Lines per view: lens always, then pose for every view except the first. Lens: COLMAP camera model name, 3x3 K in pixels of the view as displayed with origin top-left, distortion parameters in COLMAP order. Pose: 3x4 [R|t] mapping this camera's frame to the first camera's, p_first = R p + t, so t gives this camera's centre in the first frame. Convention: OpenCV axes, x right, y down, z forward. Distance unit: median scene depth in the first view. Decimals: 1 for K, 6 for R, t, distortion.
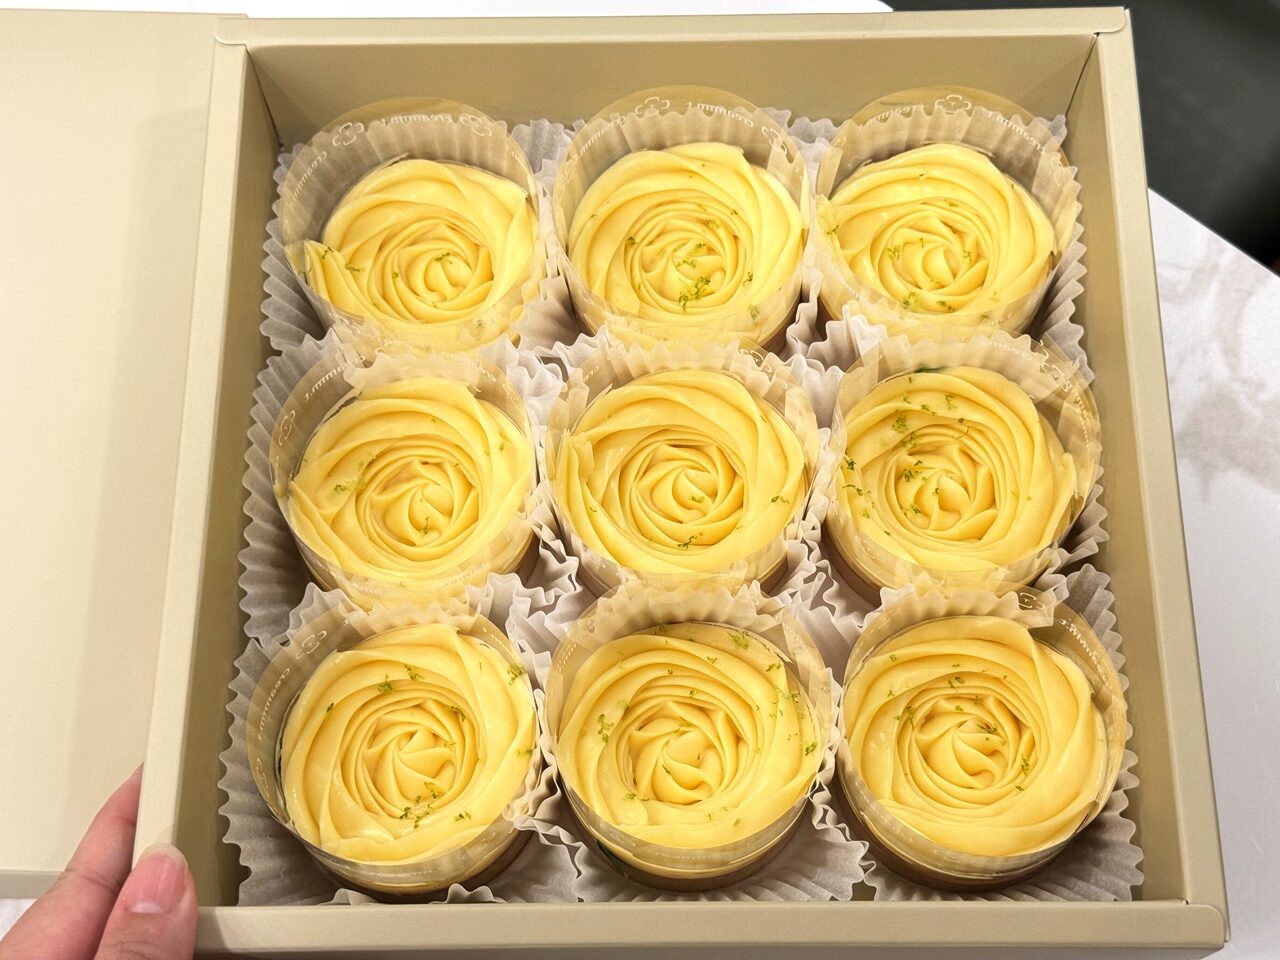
lens RADIAL K [[1791.1, 0, 640.0], [0, 1791.1, 480.0], [0, 0, 1]] dist [0.124925, -0.005469]
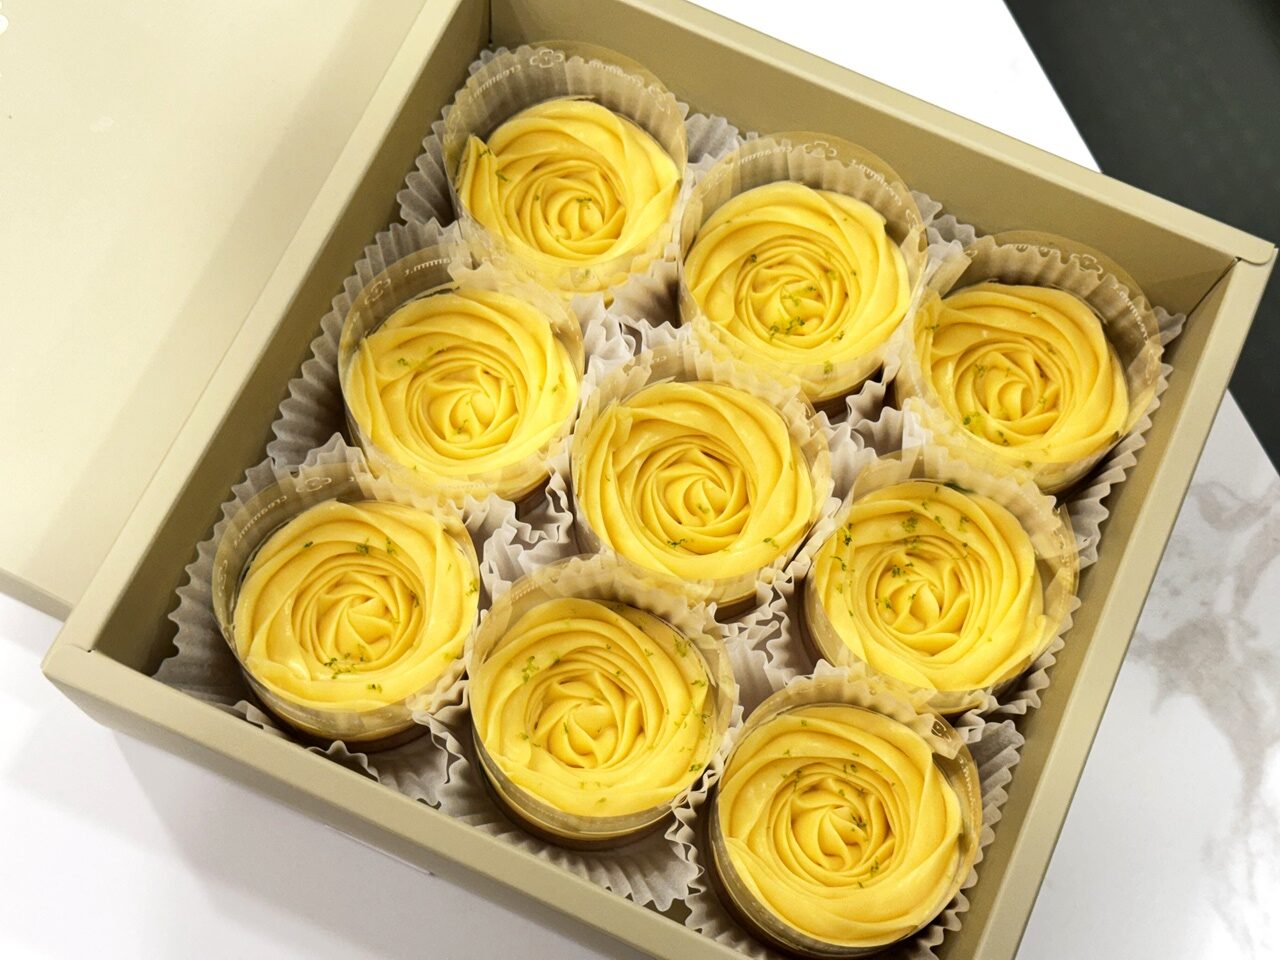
lens RADIAL K [[1791.1, 0, 640.0], [0, 1791.1, 480.0], [0, 0, 1]] dist [0.124925, -0.005469]
pose [[0.907990, 0.412682, -0.072441, 0.068167], [-0.409347, 0.910613, 0.056742, -0.049907], [0.089382, -0.021868, 0.995757, -0.056155]]
